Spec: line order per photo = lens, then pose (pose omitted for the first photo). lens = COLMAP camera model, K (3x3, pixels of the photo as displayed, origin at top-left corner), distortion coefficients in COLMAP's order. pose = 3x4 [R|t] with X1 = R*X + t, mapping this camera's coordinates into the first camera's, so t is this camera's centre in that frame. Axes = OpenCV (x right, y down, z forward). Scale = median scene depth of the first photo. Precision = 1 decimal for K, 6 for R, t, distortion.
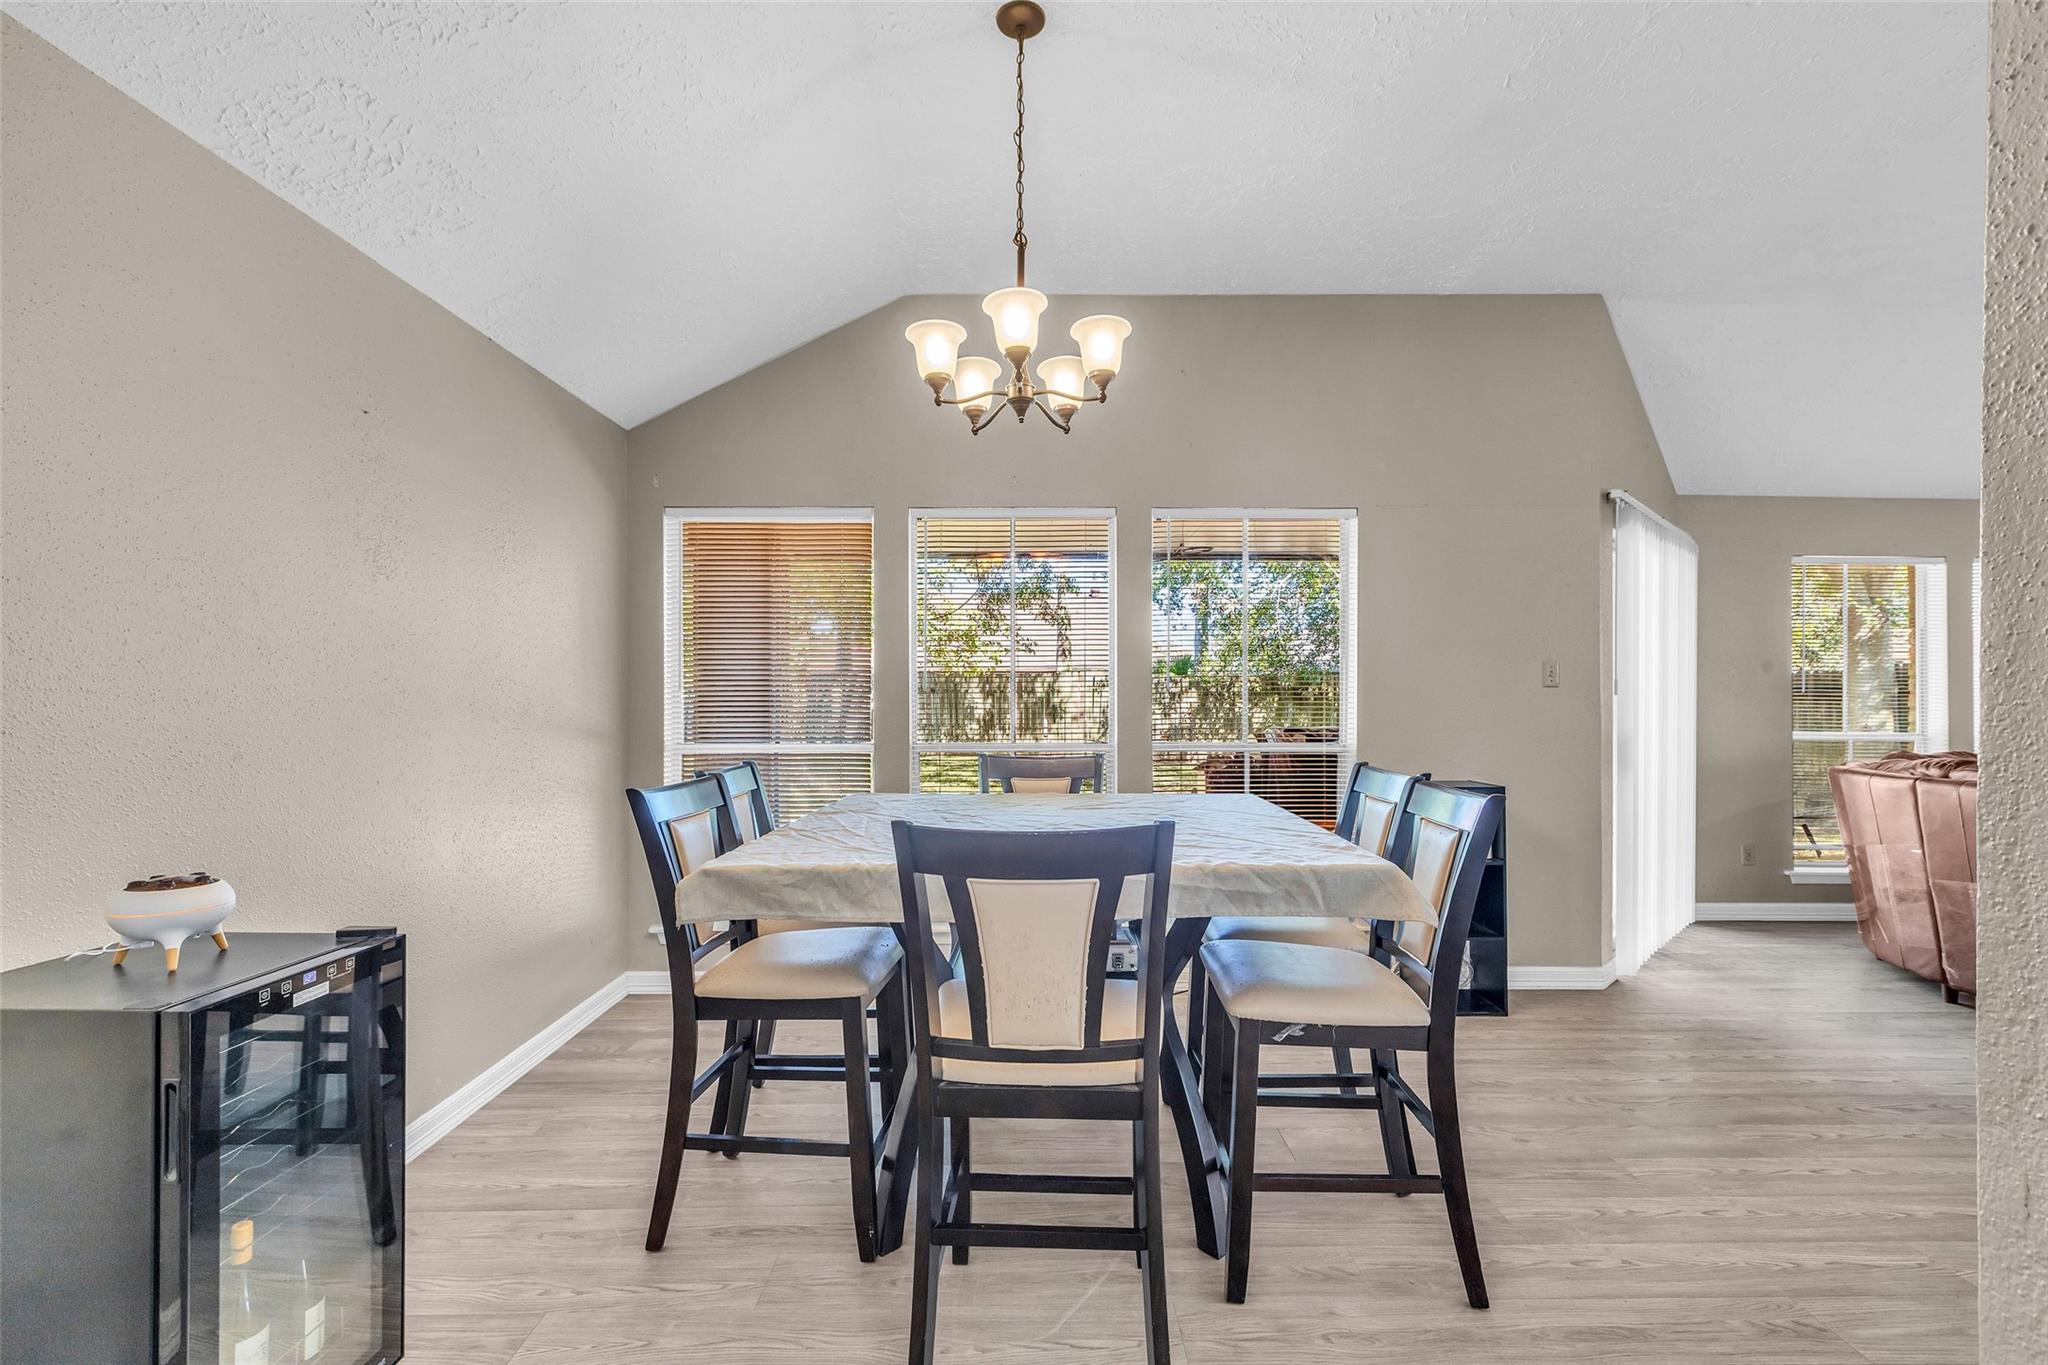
lens RADIAL K [[906.8, 0, 1021.8], [0, 906.8, 695.1], [0, 0, 1]] dist [0.001896, -0.000114]
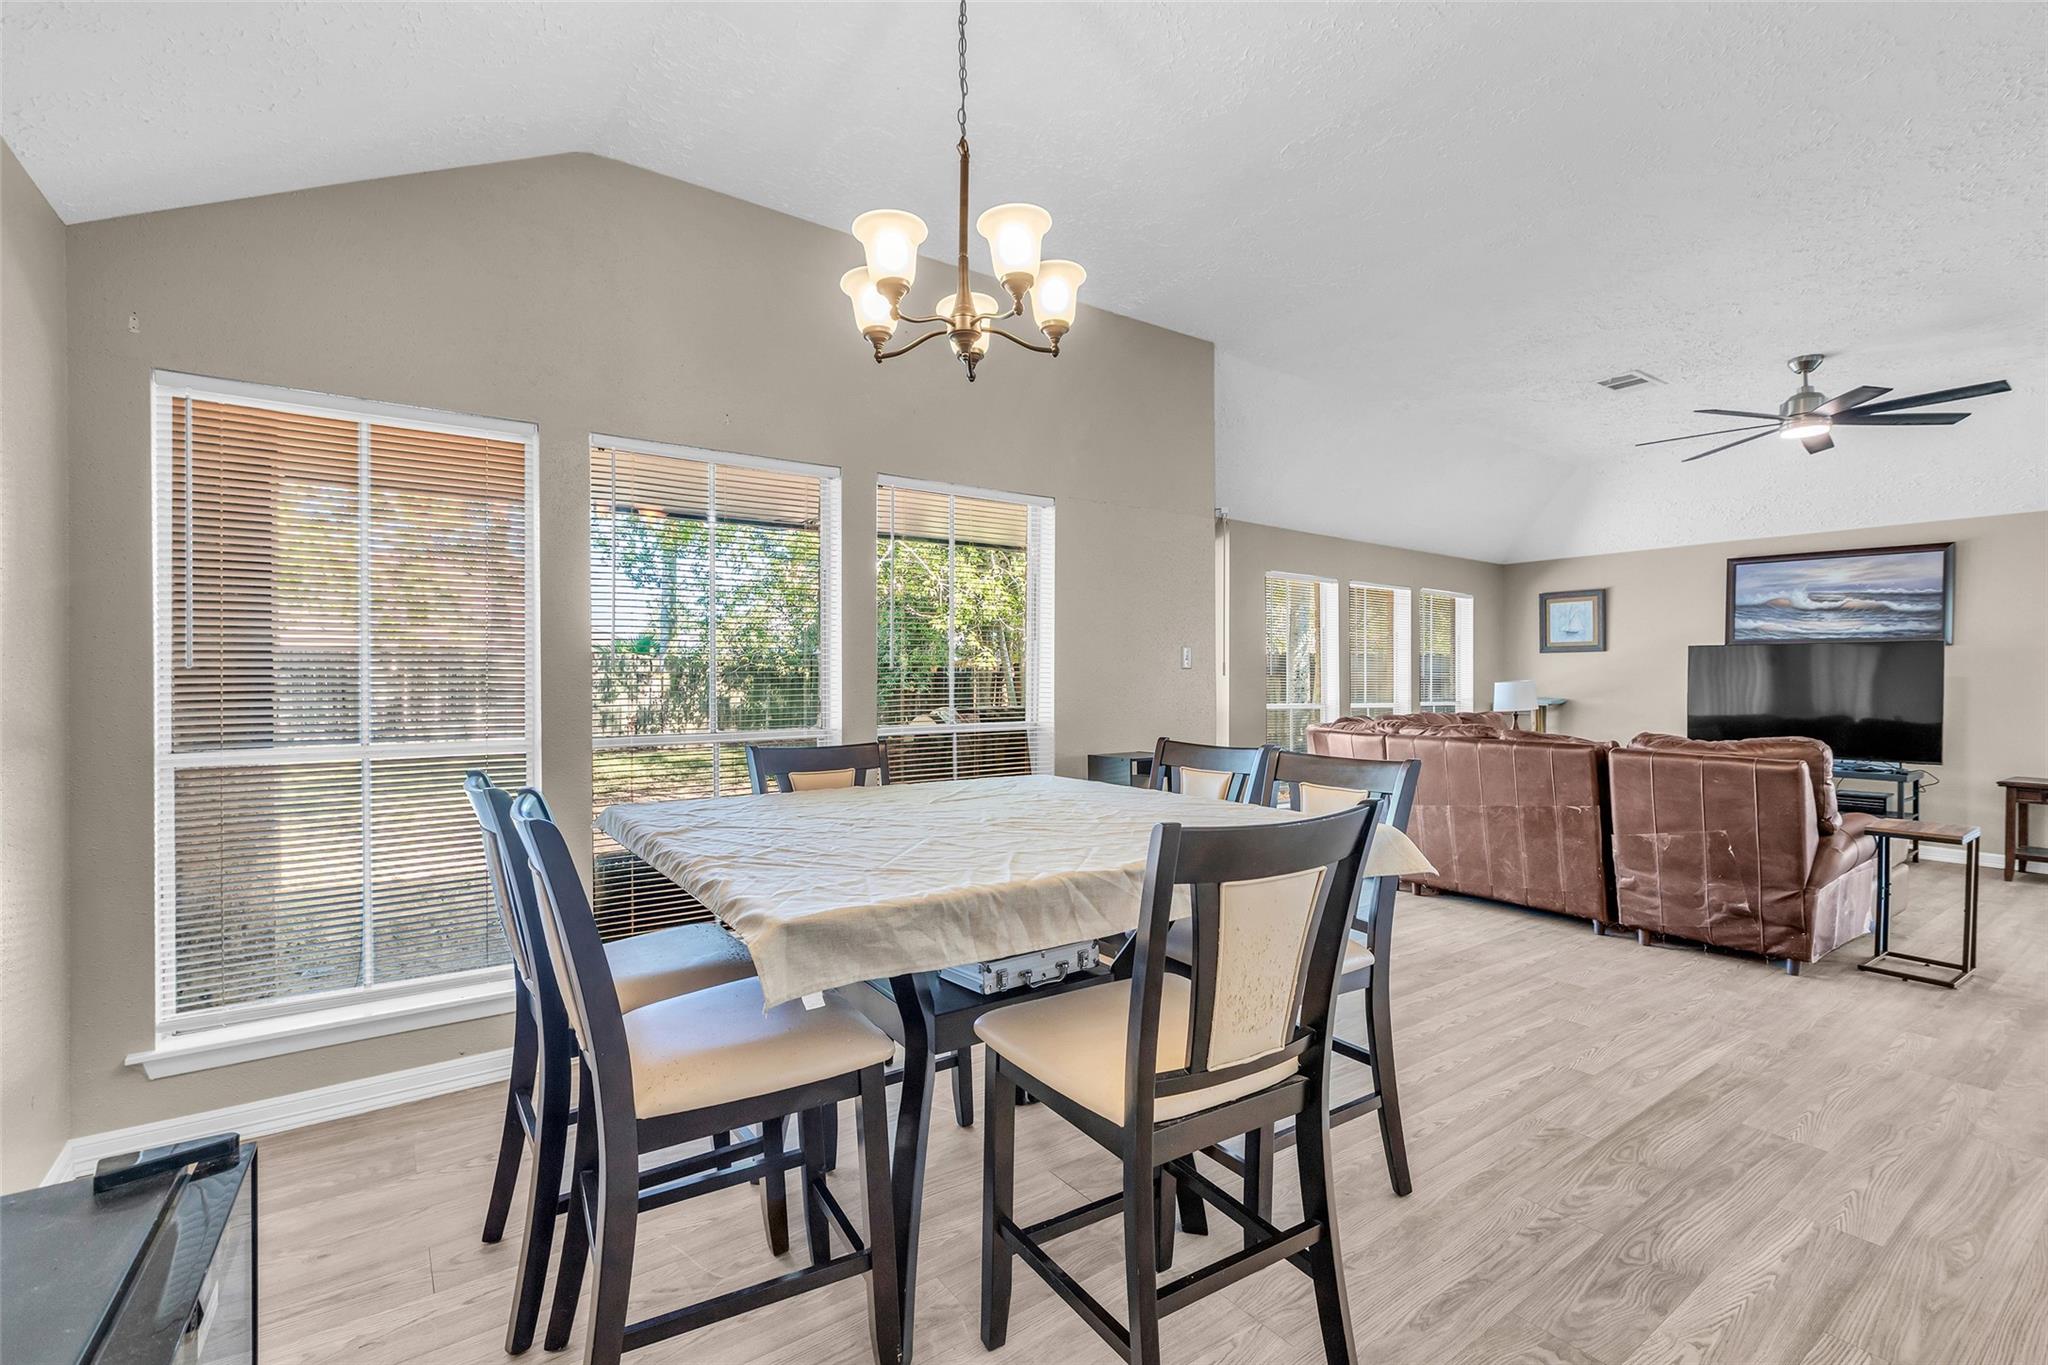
lens RADIAL K [[918.1, 0, 1070.6], [0, 918.1, 675.7], [0, 0, 1]] dist [0.000226, -0.000217]
pose [[0.812893, 0.001203, 0.582411, -0.295878], [-0.001030, 0.999999, -0.000629, 0.001425], [-0.582412, -0.000089, 0.812894, 0.155407]]
